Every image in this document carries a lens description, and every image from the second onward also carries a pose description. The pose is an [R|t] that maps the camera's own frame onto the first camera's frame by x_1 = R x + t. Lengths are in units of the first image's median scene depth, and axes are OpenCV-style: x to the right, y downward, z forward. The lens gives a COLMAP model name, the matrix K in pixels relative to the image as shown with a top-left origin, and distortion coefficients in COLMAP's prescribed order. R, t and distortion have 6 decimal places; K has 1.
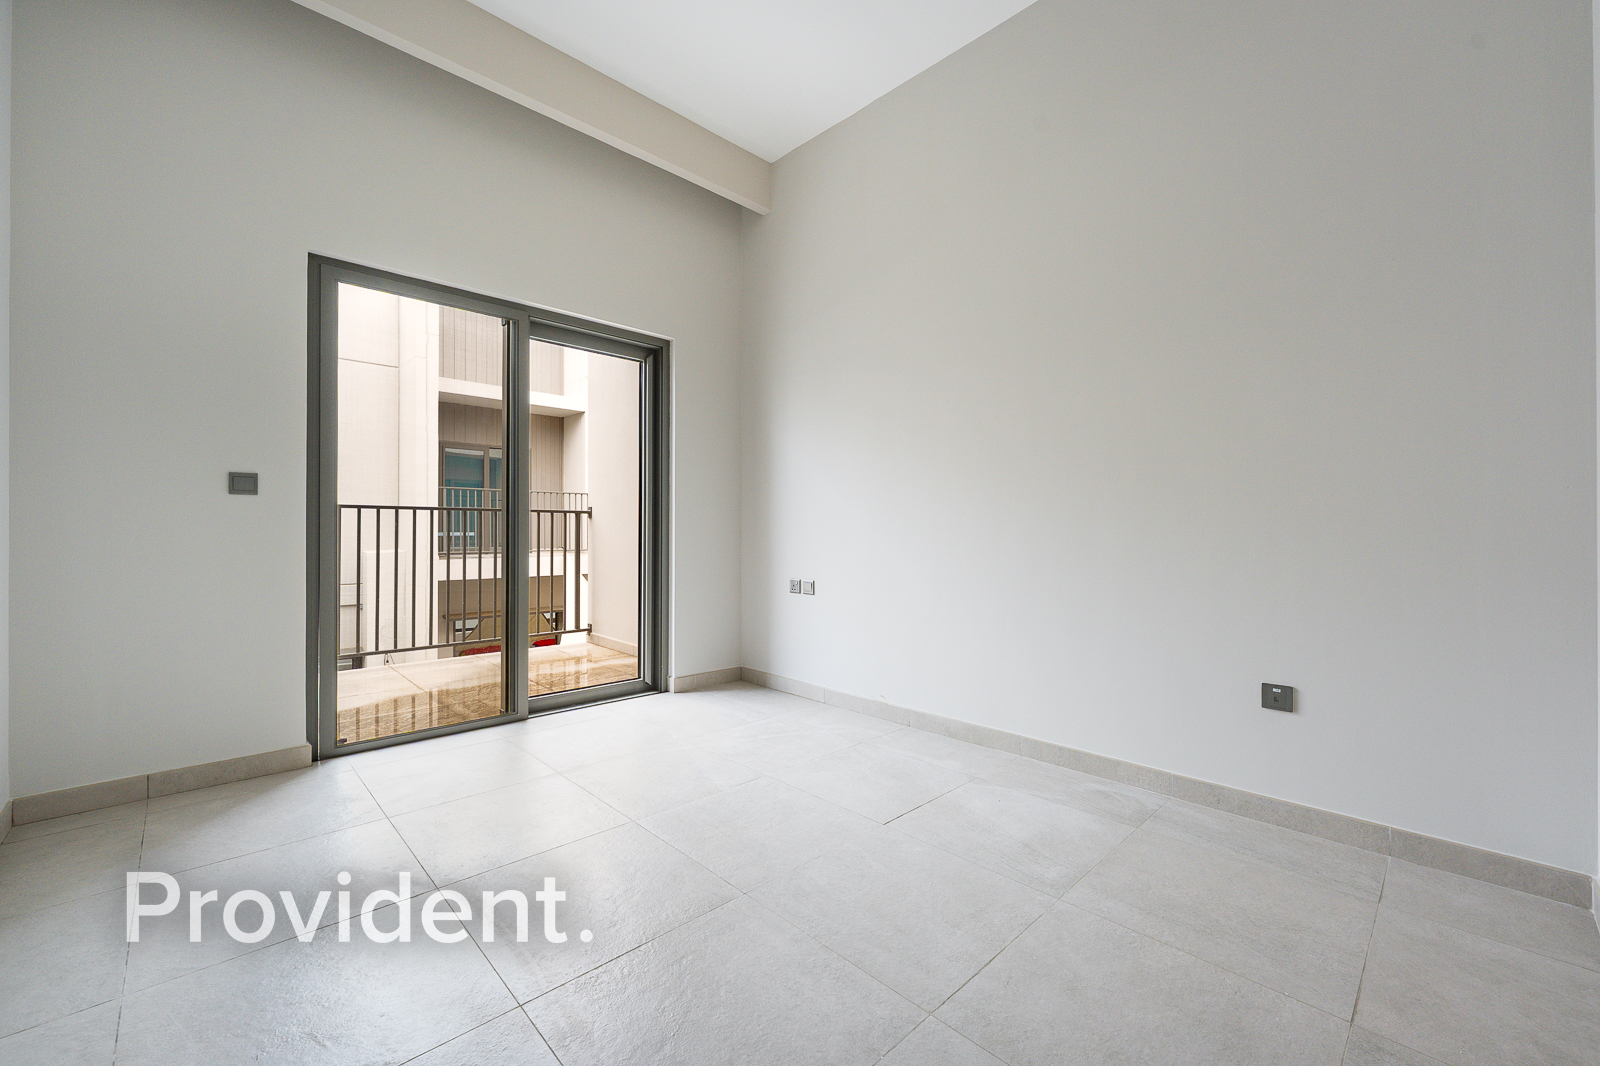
lens RADIAL K [[642.1, 0, 796.3], [0, 642.1, 528.8], [0, 0, 1]] dist [0.000401, 0.000076]
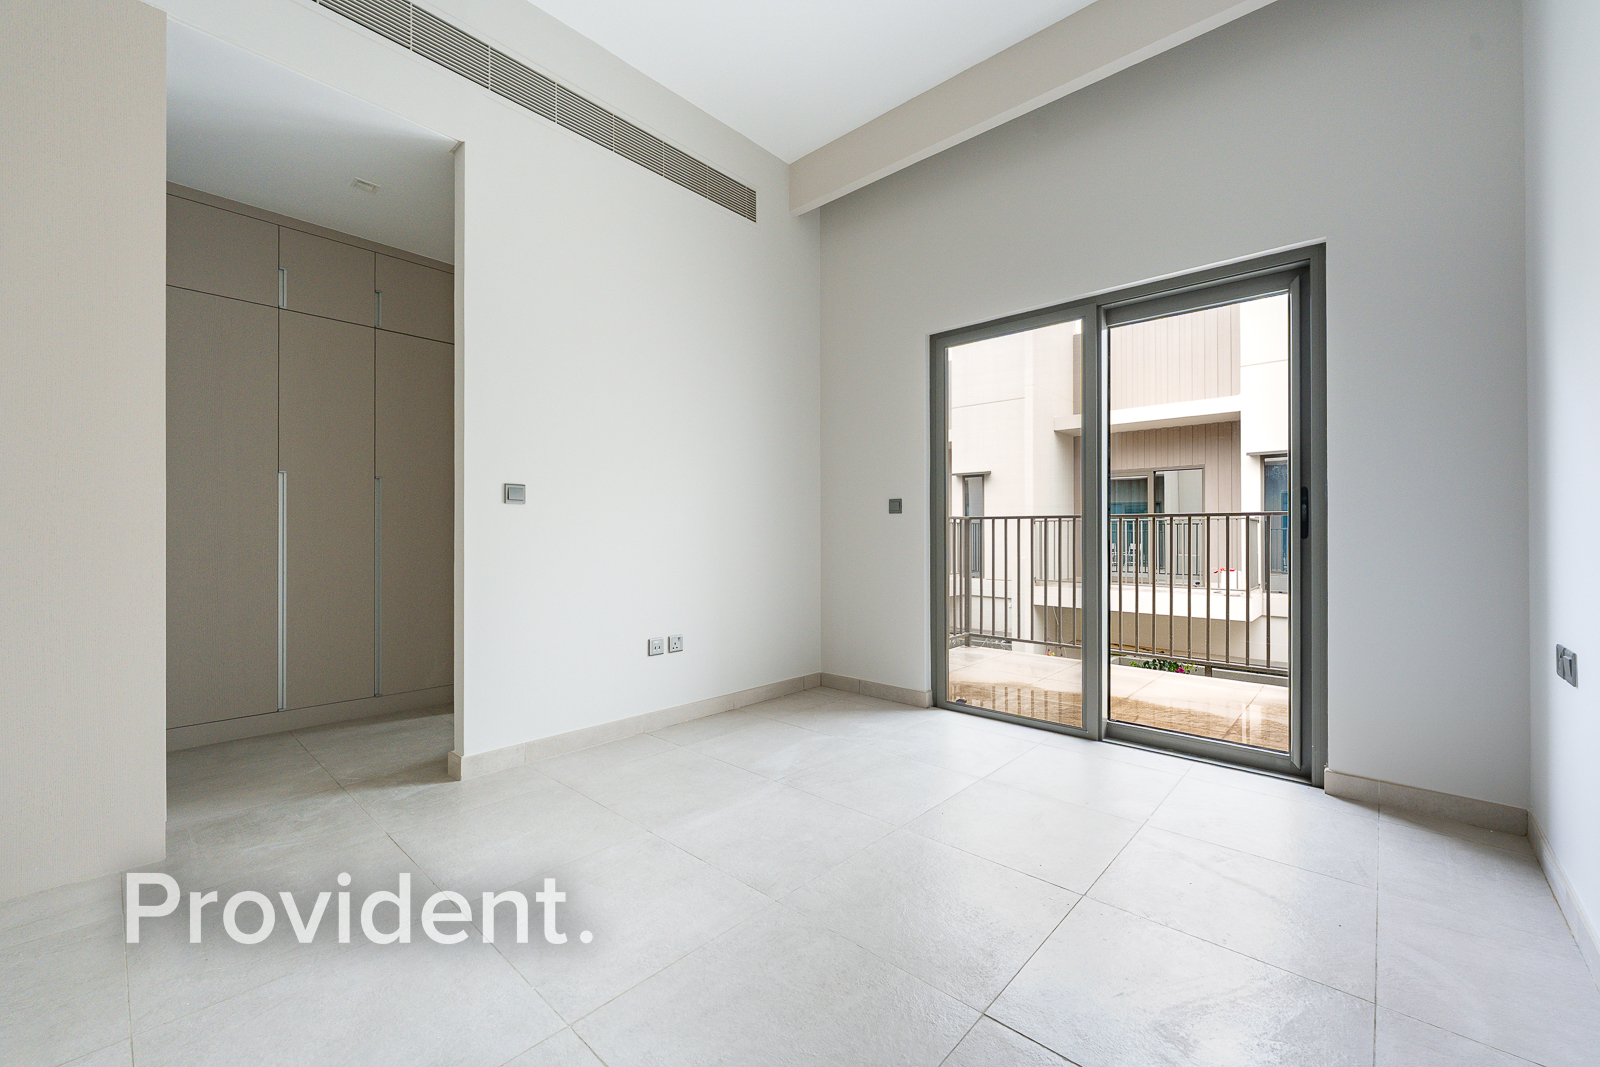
lens RADIAL K [[642.1, 0, 796.2], [0, 642.1, 535.6], [0, 0, 1]] dist [0.000401, 0.000076]
pose [[0.062869, -0.003295, -0.998016, 0.513447], [-0.001778, 0.999993, -0.003414, 0.003941], [0.998020, 0.001989, 0.062863, 0.543224]]
